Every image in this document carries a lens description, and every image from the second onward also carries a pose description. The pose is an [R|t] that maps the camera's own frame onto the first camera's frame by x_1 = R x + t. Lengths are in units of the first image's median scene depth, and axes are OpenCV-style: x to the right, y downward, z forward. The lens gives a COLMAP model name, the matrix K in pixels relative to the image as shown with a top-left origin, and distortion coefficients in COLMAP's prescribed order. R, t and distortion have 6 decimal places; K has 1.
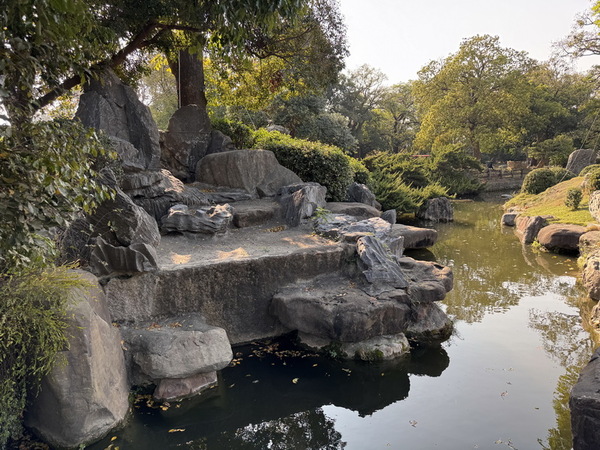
lens RADIAL K [[423.0, 0, 300.0], [0, 423.0, 225.0], [0, 0, 1]] dist [0.049417, -0.006271]
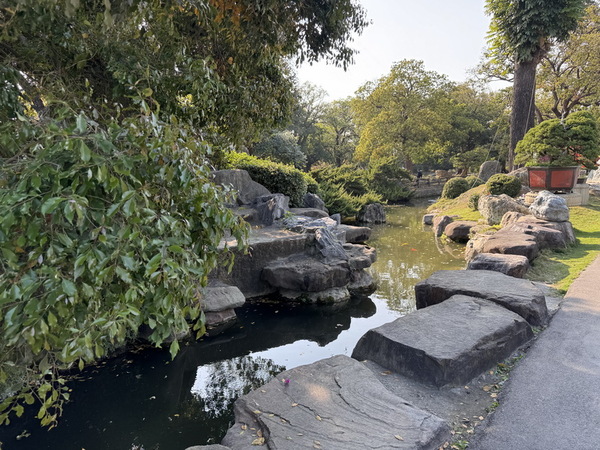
lens RADIAL K [[423.0, 0, 300.0], [0, 423.0, 225.0], [0, 0, 1]] dist [0.049417, -0.006271]
pose [[0.991693, -0.028878, 0.125340, -0.048429], [0.031608, 0.999303, -0.019850, 0.018541], [-0.124680, 0.023647, 0.991915, -0.224208]]
